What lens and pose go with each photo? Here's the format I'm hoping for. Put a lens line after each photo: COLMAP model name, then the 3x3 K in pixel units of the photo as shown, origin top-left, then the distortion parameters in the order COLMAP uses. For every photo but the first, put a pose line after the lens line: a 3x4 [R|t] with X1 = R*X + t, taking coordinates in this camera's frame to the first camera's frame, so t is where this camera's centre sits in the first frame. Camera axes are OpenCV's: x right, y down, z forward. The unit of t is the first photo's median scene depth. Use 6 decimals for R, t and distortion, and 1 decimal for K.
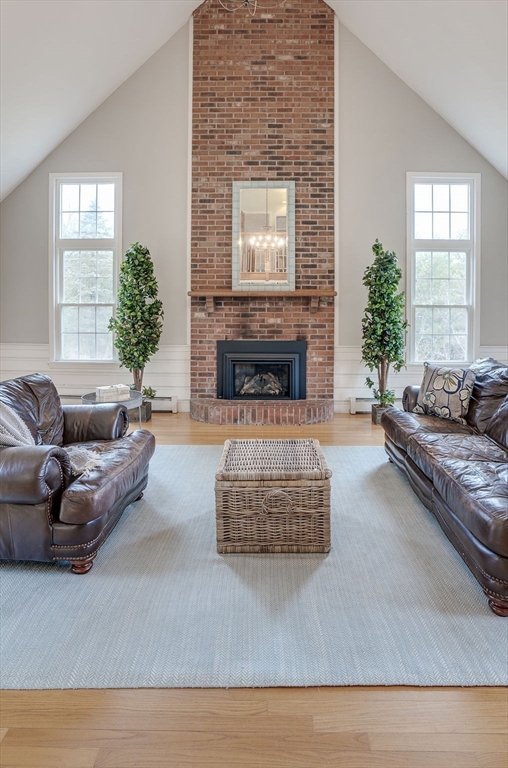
lens RADIAL K [[444.7, 0, 255.6], [0, 444.7, 305.3], [0, 0, 1]] dist [-0.054984, 0.002605]
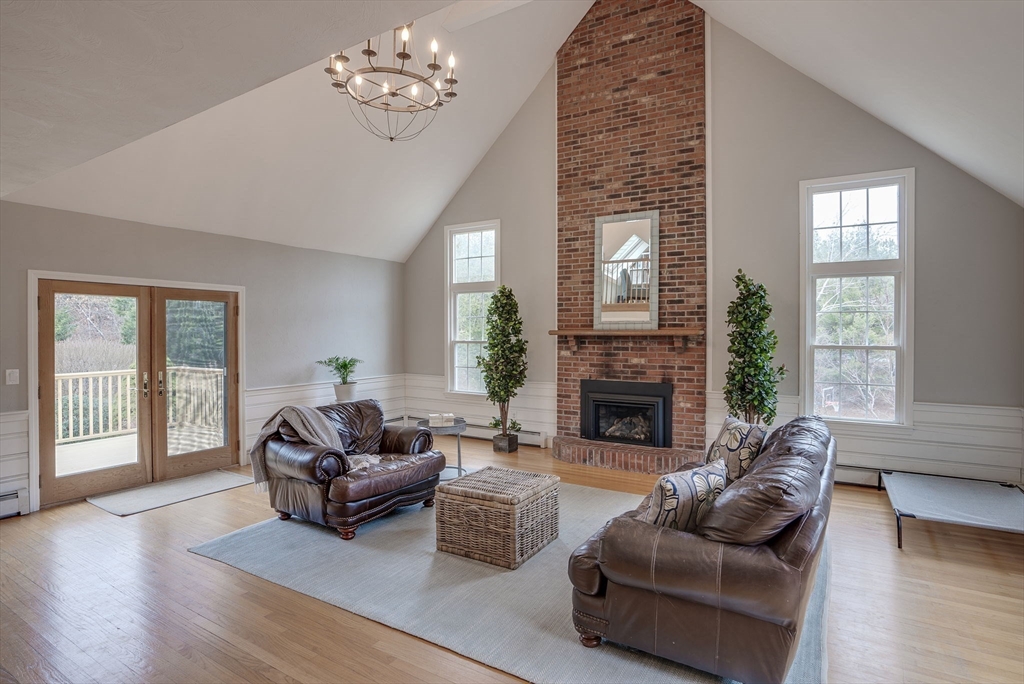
lens RADIAL K [[510.6, 0, 513.0], [0, 510.6, 331.1], [0, 0, 1]] dist [-0.037983, 0.000839]
pose [[0.869631, -0.002475, -0.493697, 0.344691], [-0.000533, 0.999982, -0.005951, -0.021683], [0.493702, 0.005438, 0.869614, -0.067233]]
